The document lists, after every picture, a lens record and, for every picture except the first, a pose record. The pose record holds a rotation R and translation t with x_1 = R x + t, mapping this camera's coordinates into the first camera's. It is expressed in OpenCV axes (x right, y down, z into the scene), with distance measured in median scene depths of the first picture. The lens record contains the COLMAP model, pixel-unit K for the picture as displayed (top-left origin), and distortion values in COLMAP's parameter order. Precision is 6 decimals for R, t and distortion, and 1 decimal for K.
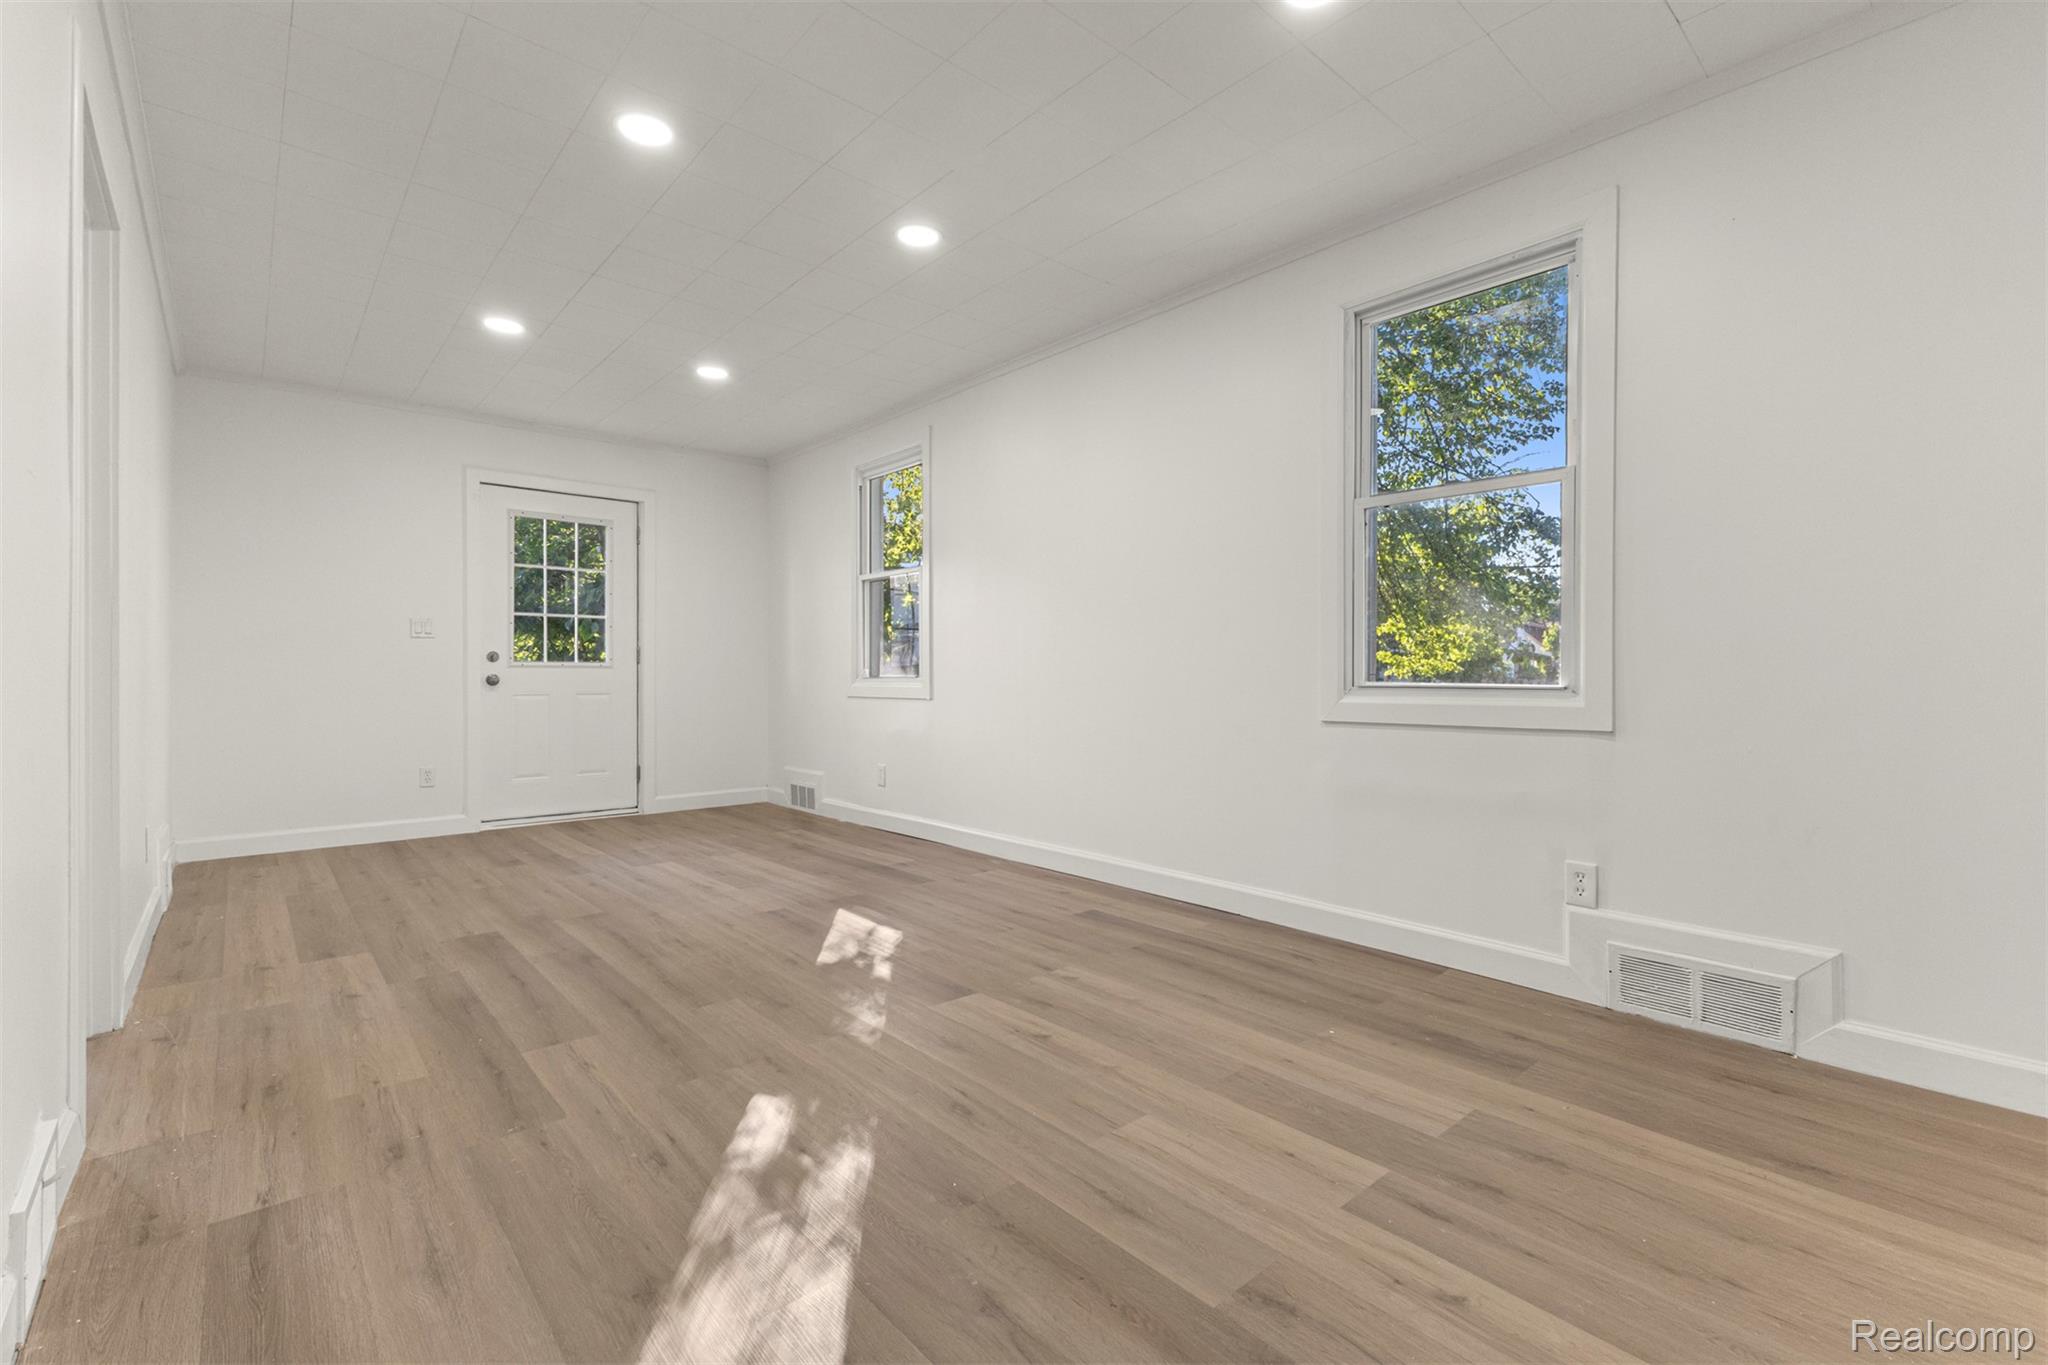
lens RADIAL K [[889.2, 0, 1028.0], [0, 889.2, 687.7], [0, 0, 1]] dist [0.013314, -0.001739]
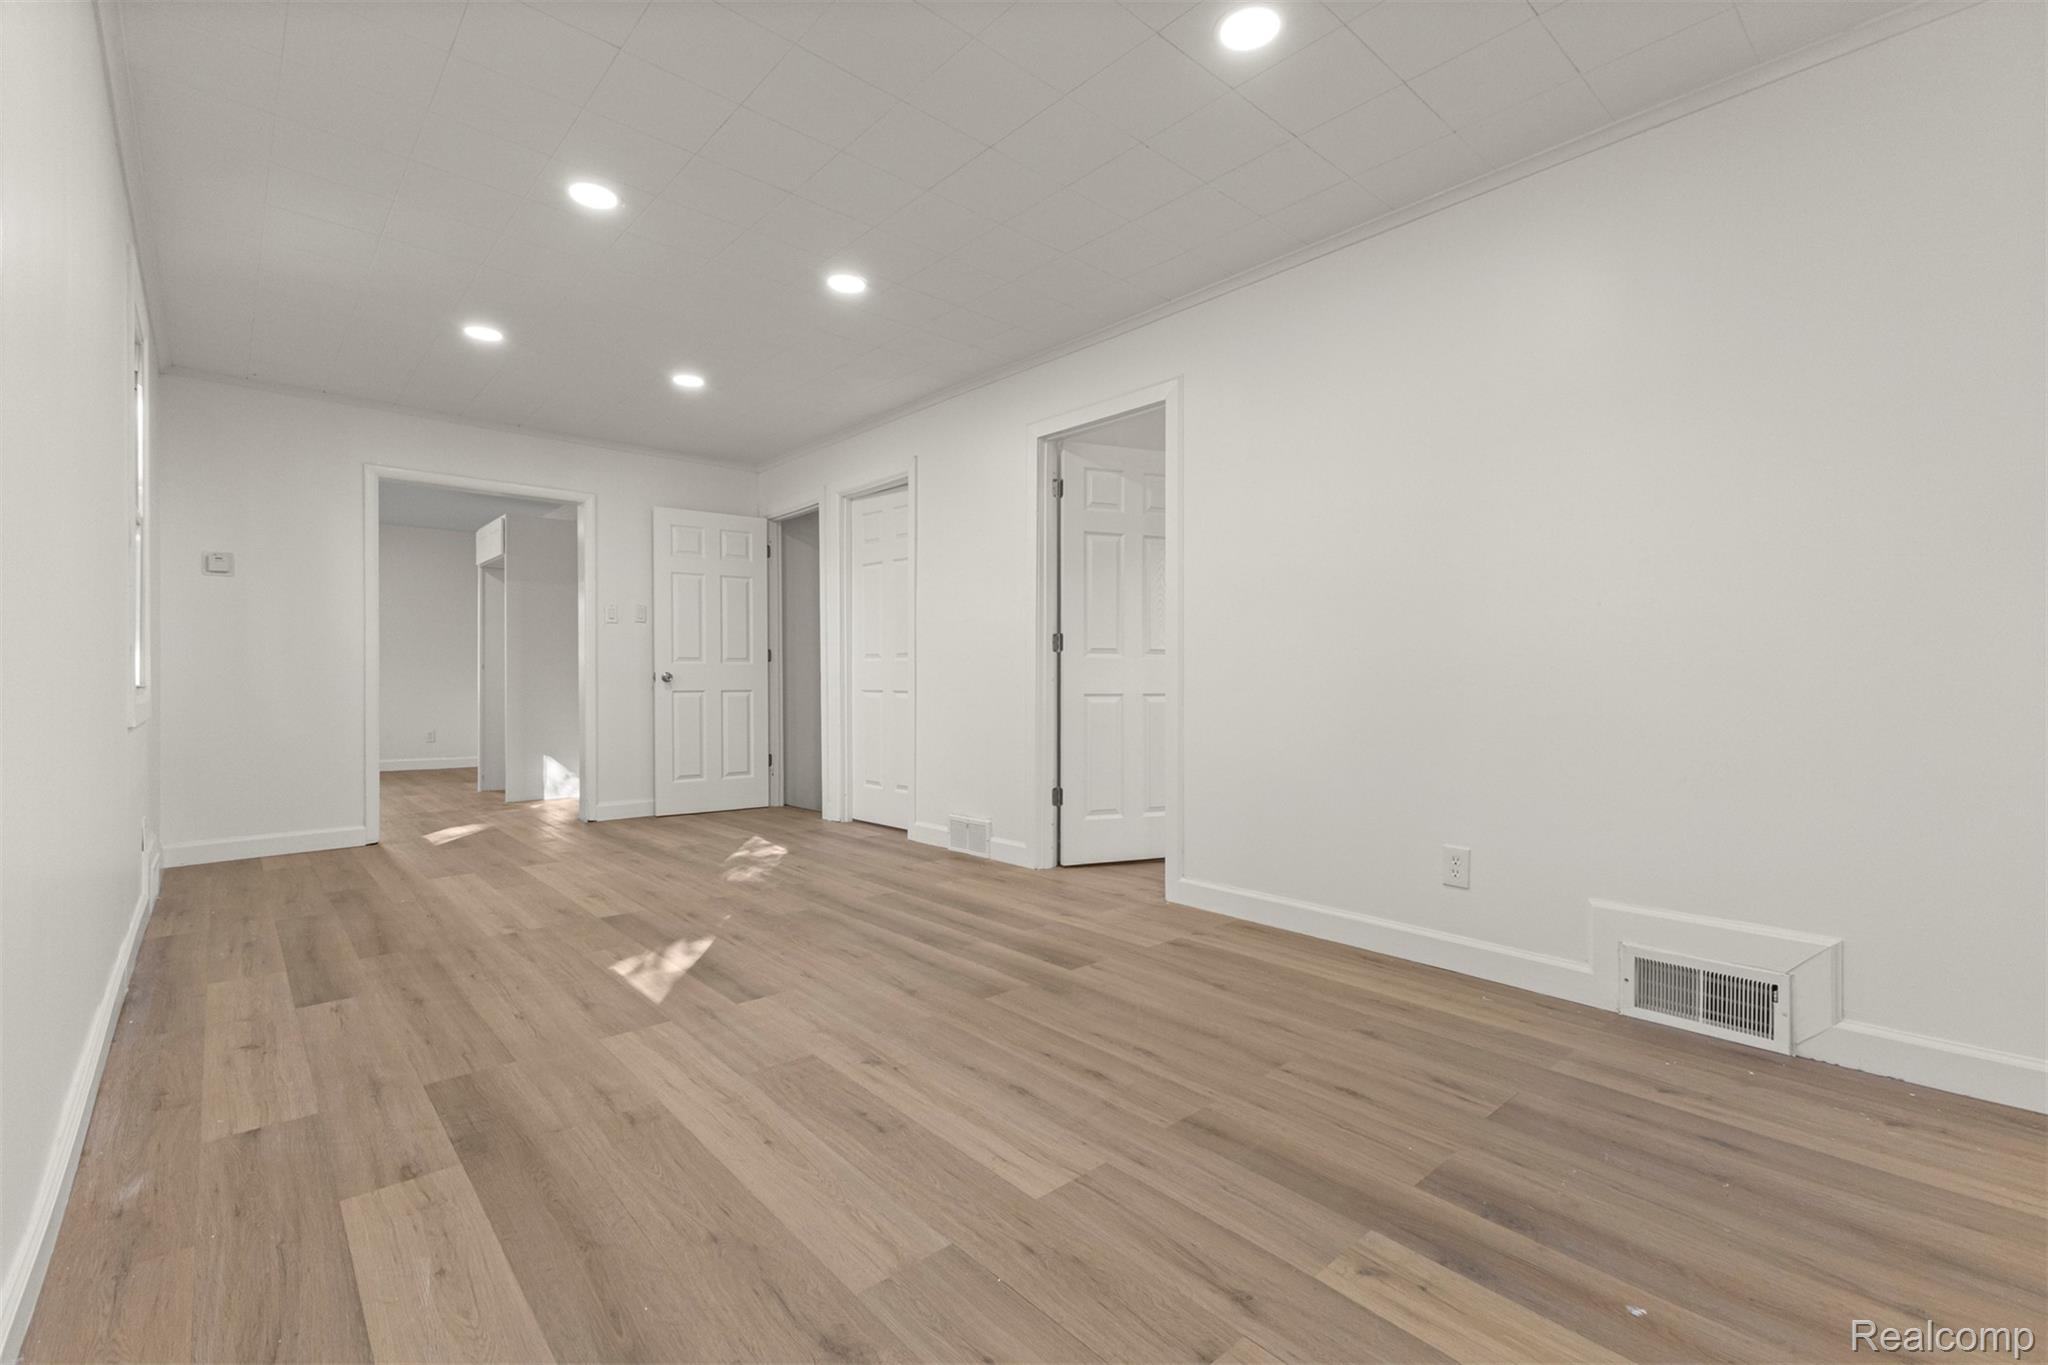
lens RADIAL K [[889.2, 0, 1009.6], [0, 889.2, 680.4], [0, 0, 1]] dist [0.013314, -0.001739]
pose [[-0.999979, 0.000060, 0.006532, -0.697858], [0.000137, 0.999930, 0.011805, -0.025138], [-0.006531, 0.011806, -0.999909, 2.404624]]
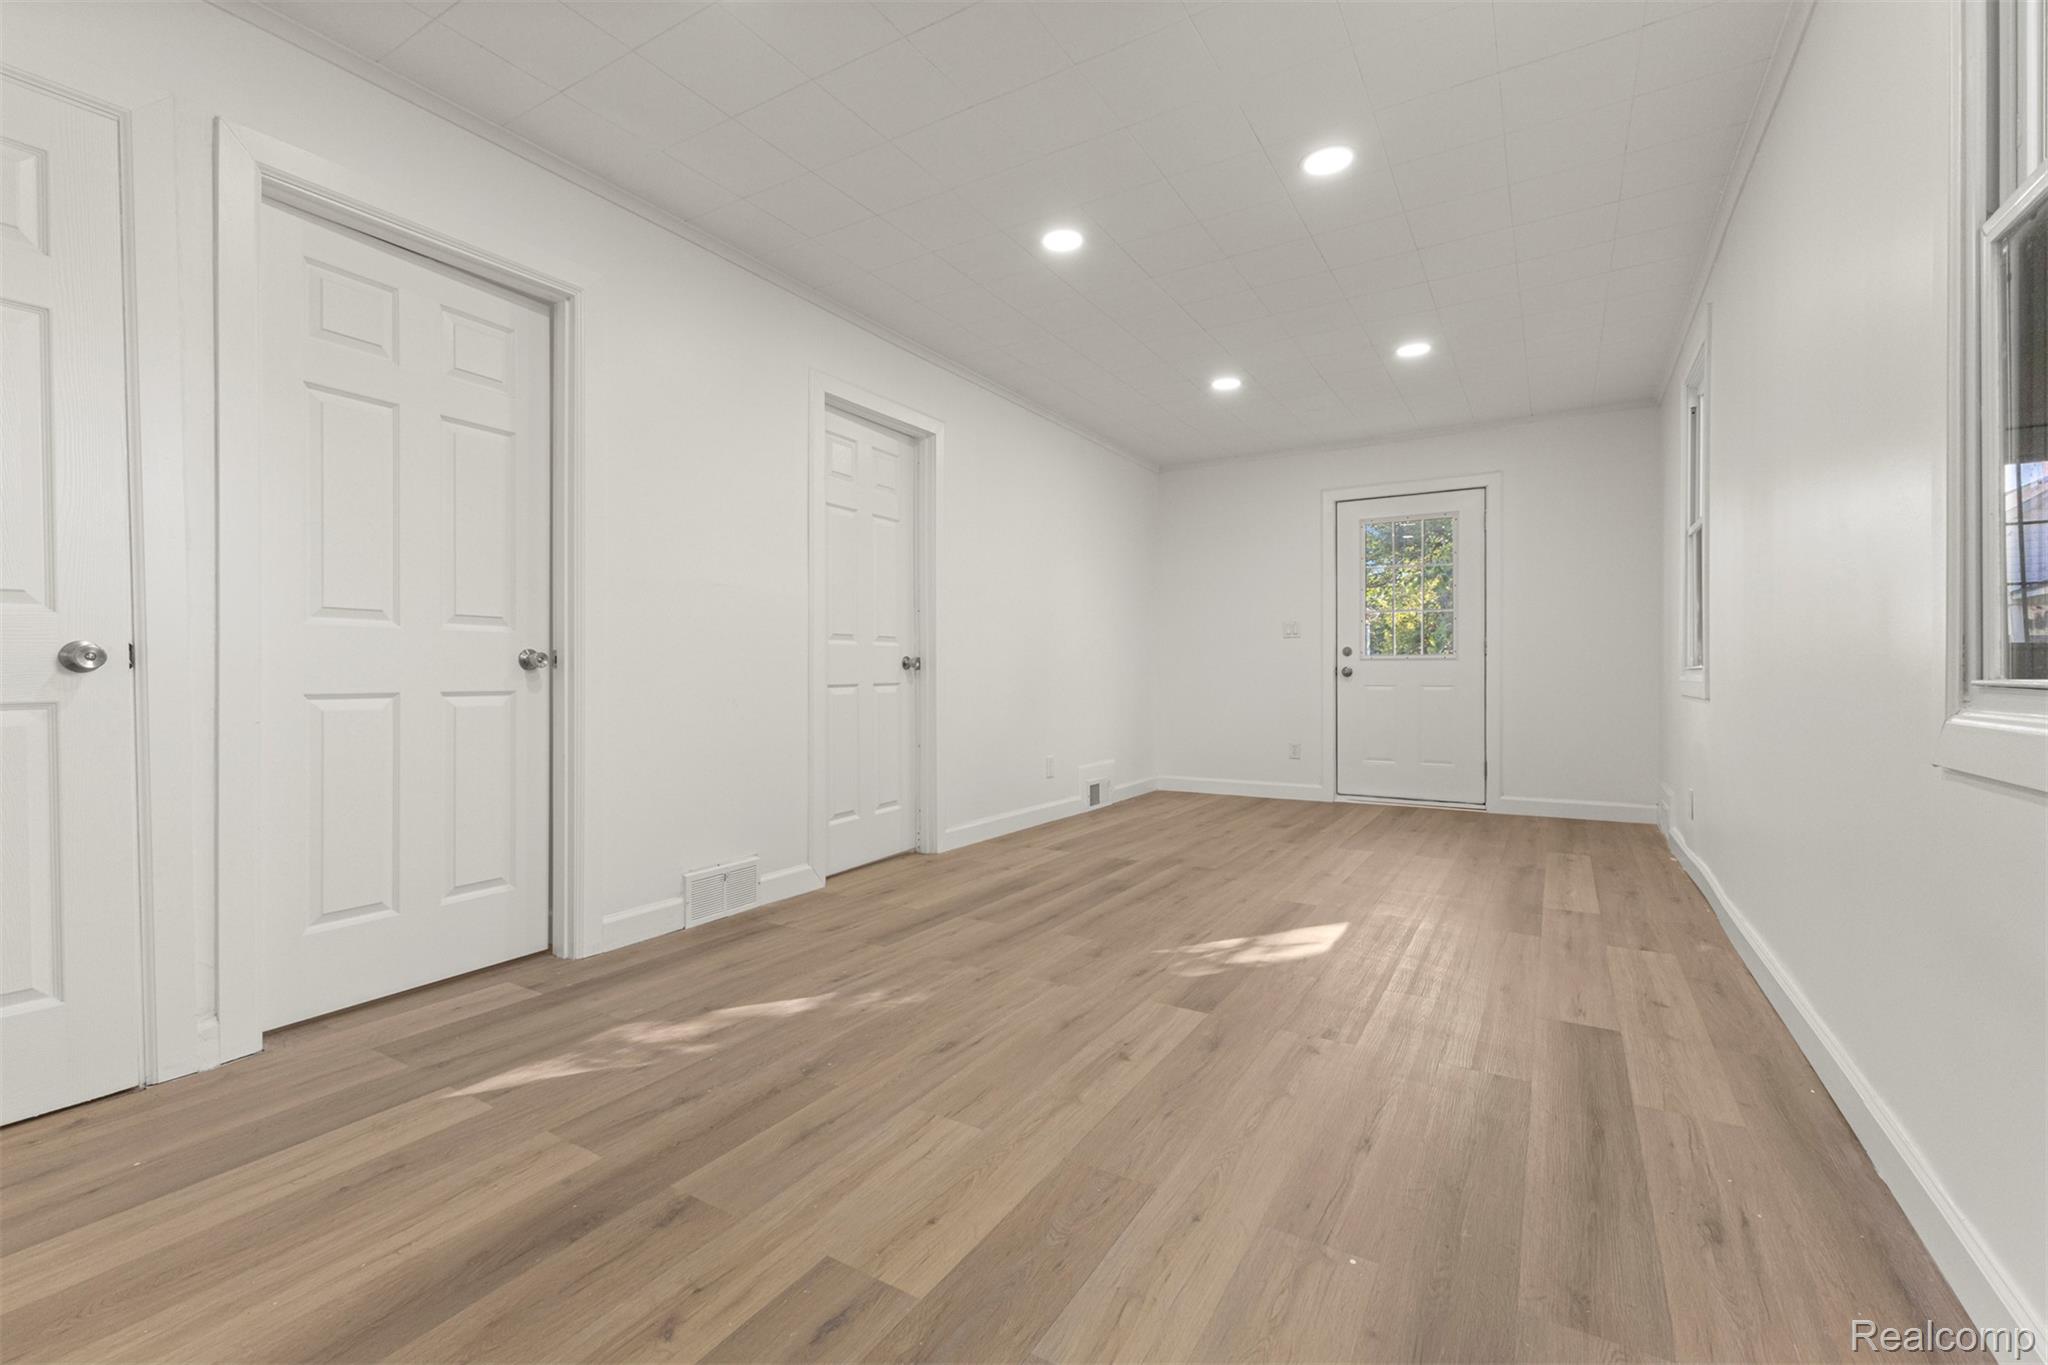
lens RADIAL K [[889.2, 0, 1023.3], [0, 889.2, 677.5], [0, 0, 1]] dist [0.013314, -0.001739]
pose [[0.296876, 0.004900, -0.954903, 0.783474], [-0.010272, 0.999945, 0.001938, 0.001078], [0.954861, 0.009234, 0.296910, 0.571926]]
